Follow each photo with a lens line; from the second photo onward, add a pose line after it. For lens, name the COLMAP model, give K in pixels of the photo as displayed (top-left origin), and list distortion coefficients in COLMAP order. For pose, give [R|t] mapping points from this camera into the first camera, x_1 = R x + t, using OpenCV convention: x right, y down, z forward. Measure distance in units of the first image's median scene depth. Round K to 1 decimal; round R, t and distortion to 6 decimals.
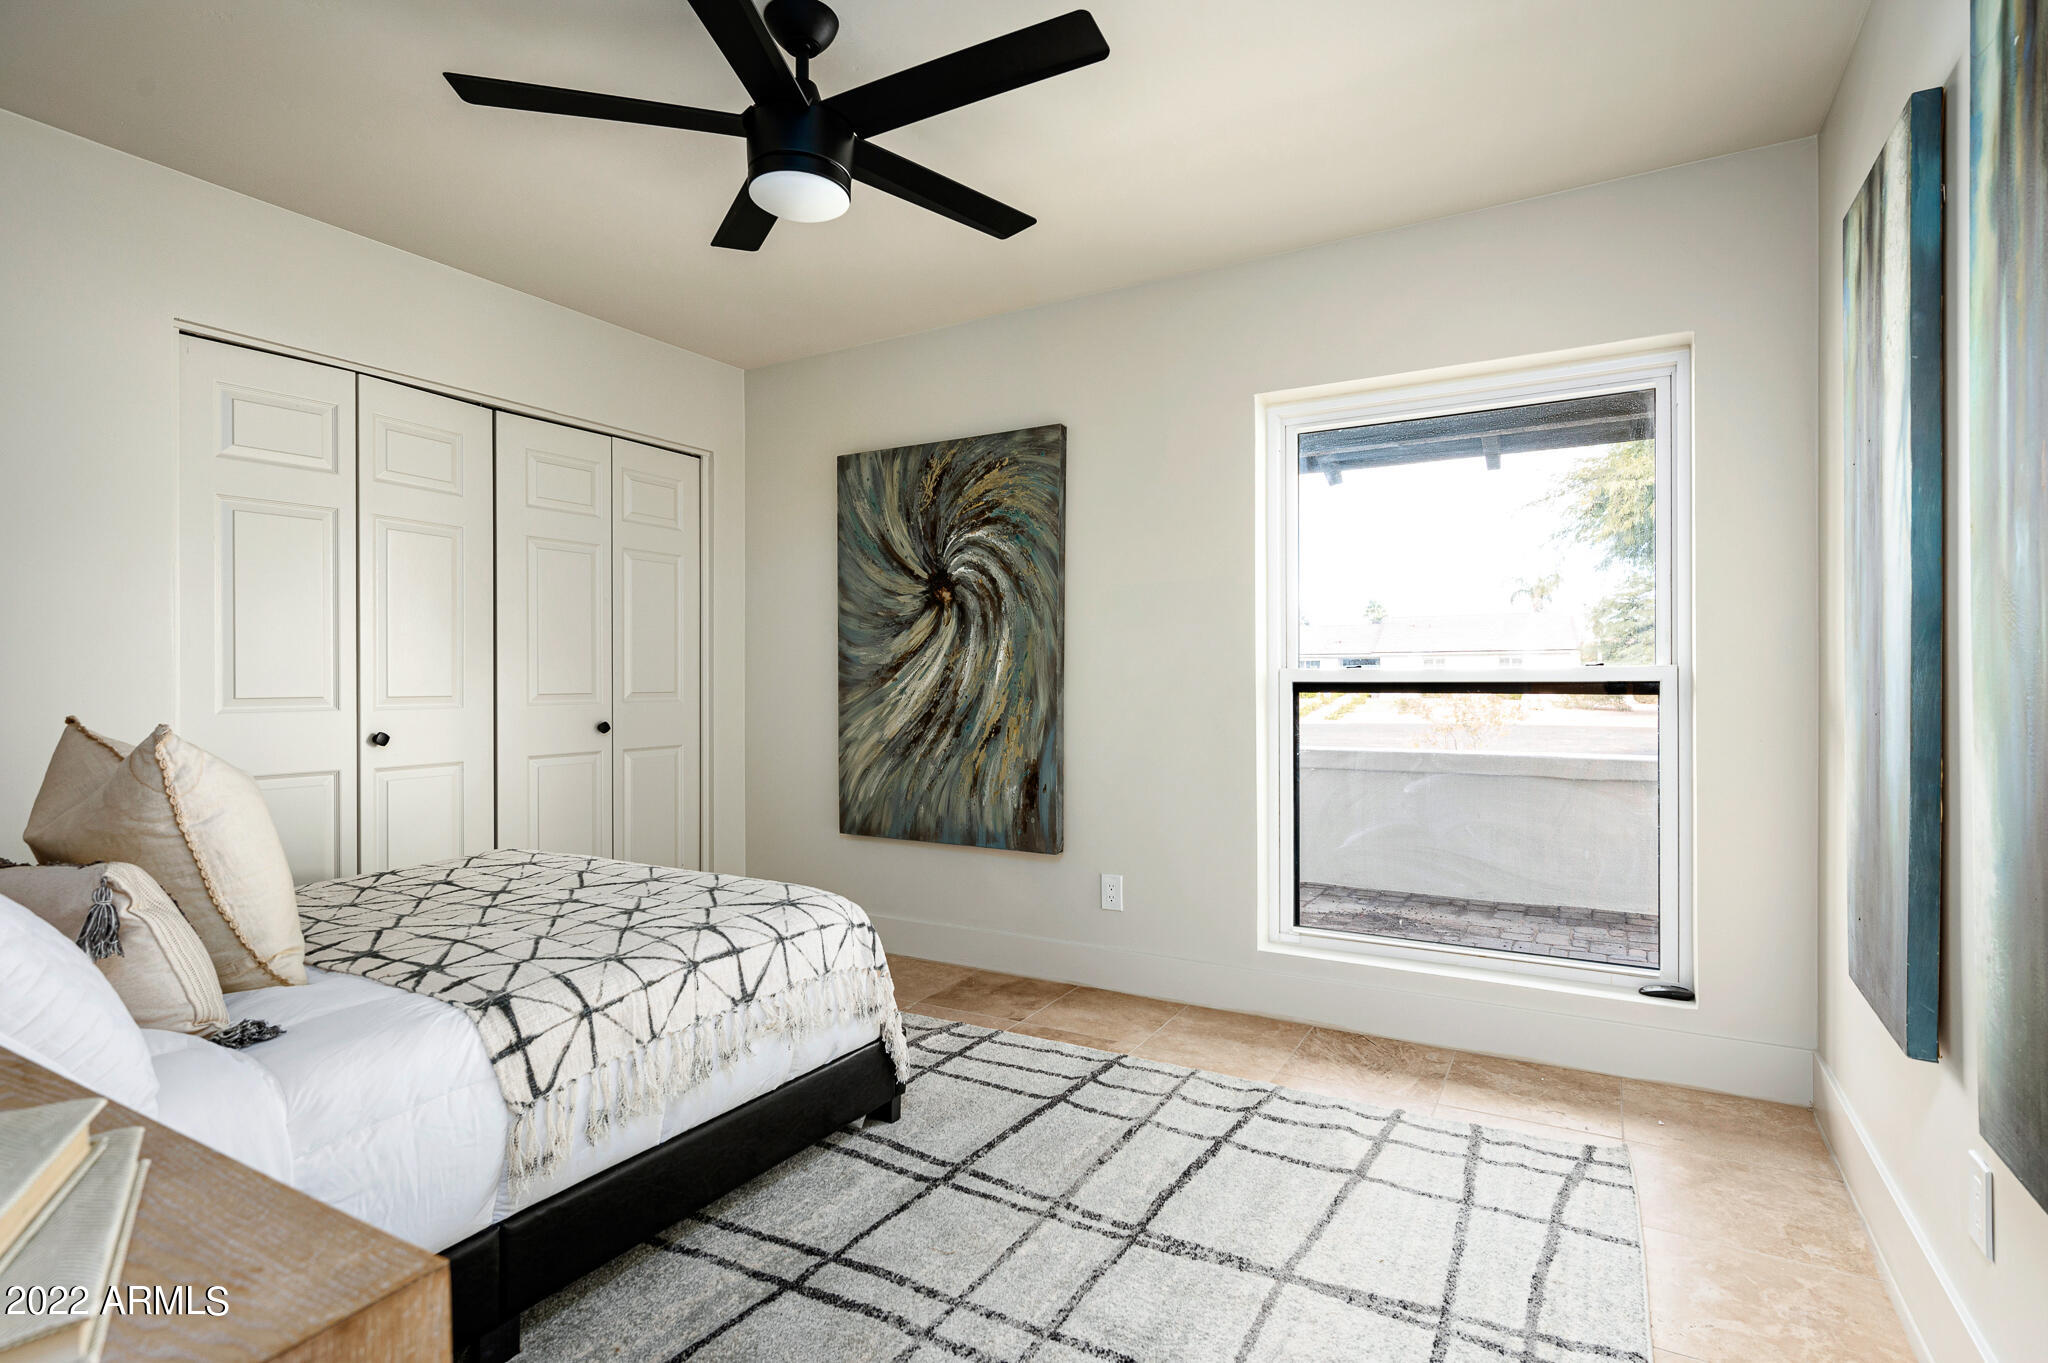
lens RADIAL K [[1062.2, 0, 1029.4], [0, 1062.2, 683.7], [0, 0, 1]] dist [0.000688, -0.000652]
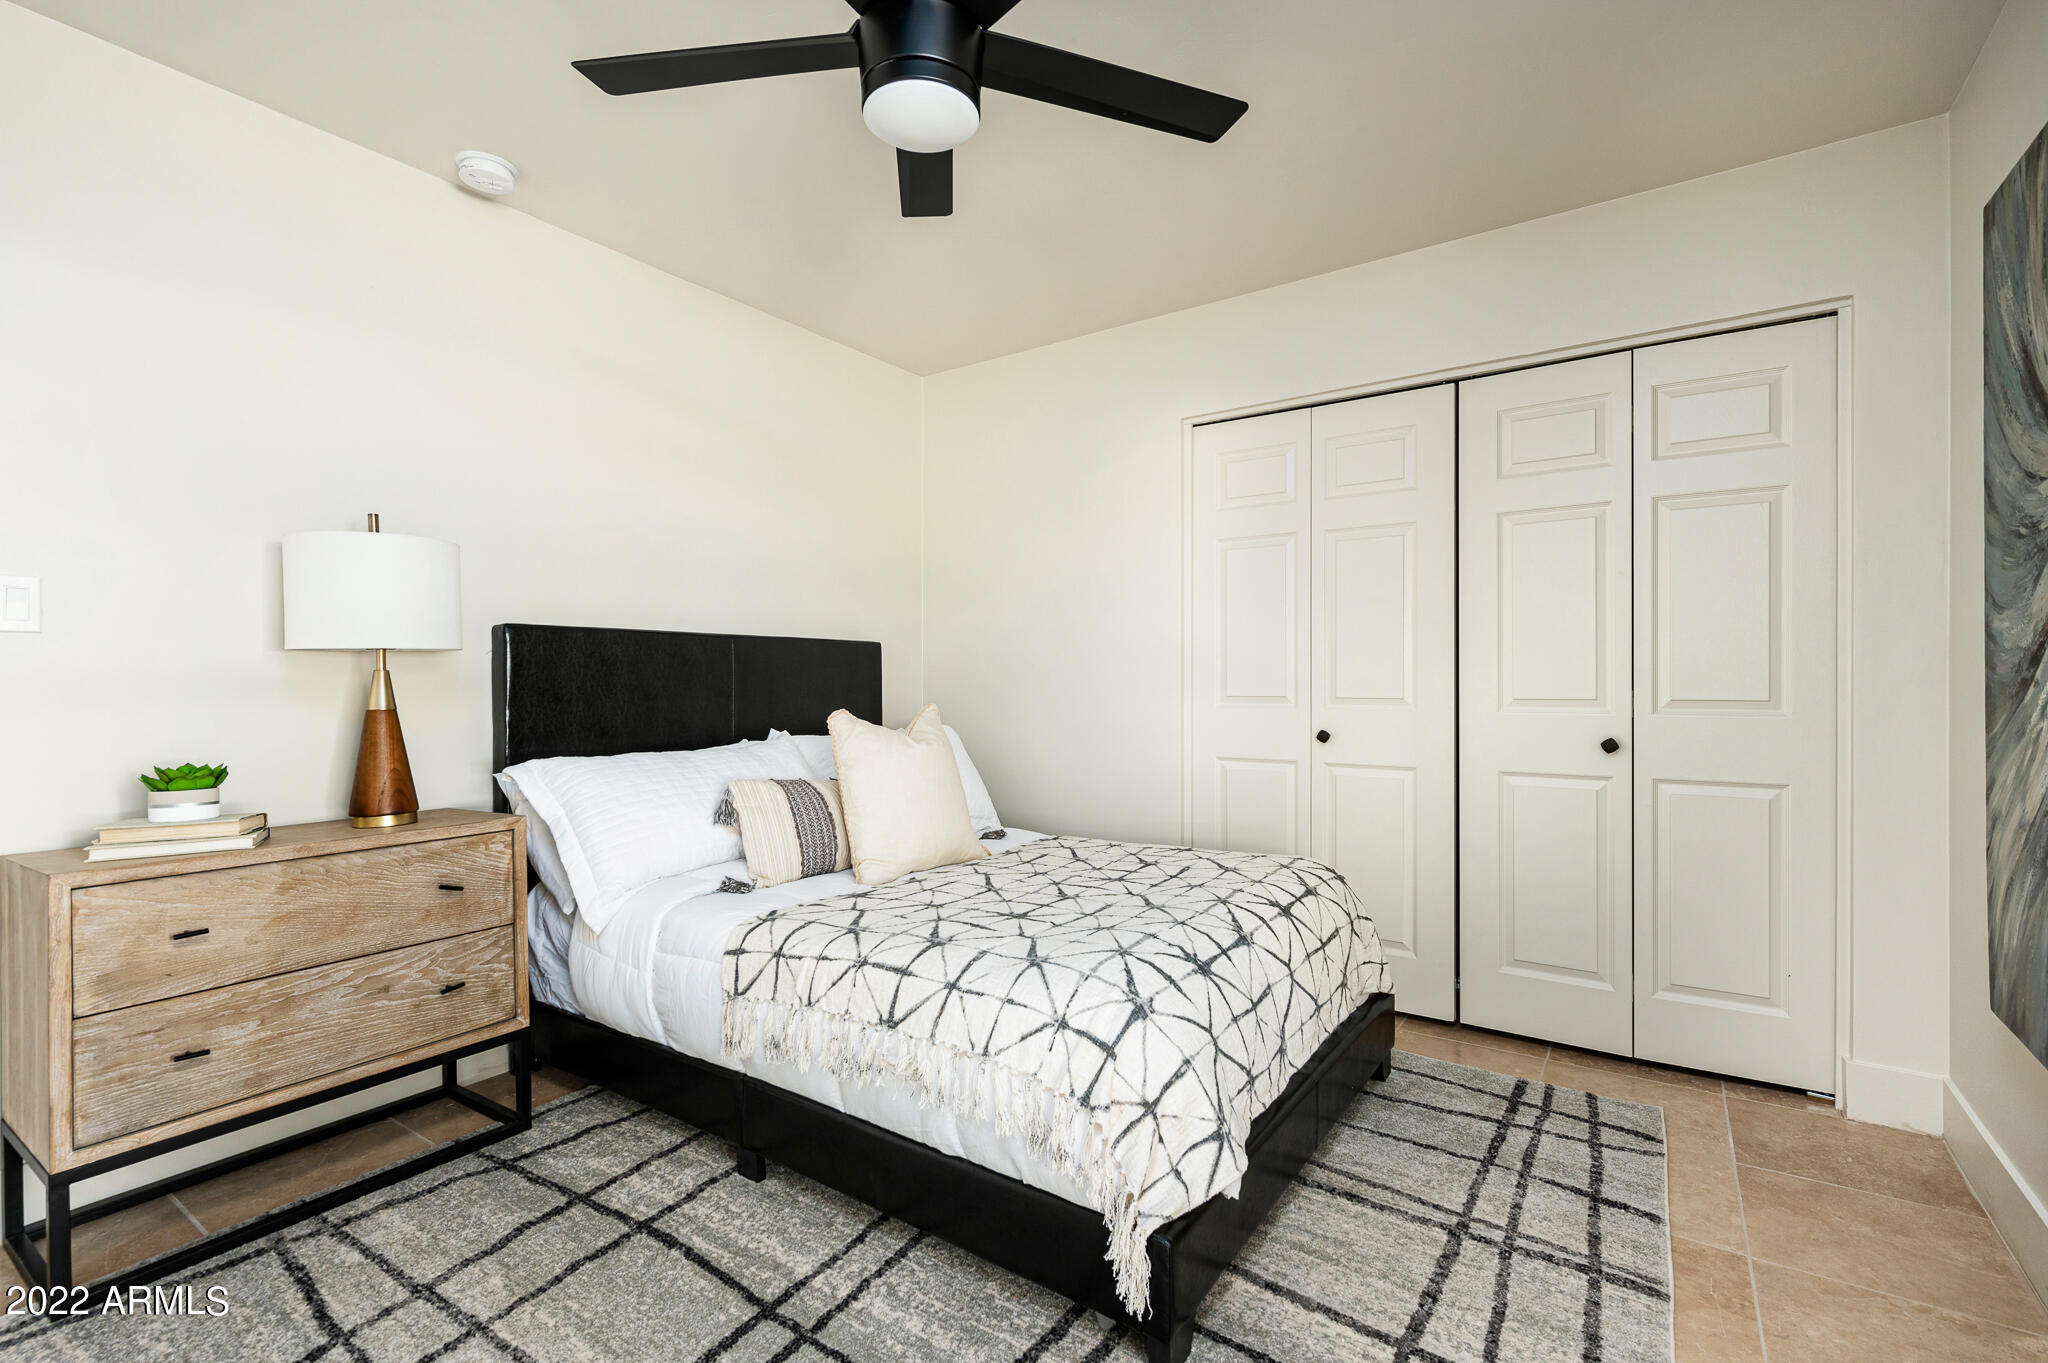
lens RADIAL K [[948.3, 0, 1035.5], [0, 948.3, 676.5], [0, 0, 1]] dist [0.000303, 0.001437]
pose [[-0.113489, -0.000957, -0.993539, 0.555911], [-0.001371, 0.999999, -0.000807, -0.011559], [0.993538, 0.001271, -0.113490, 1.221904]]
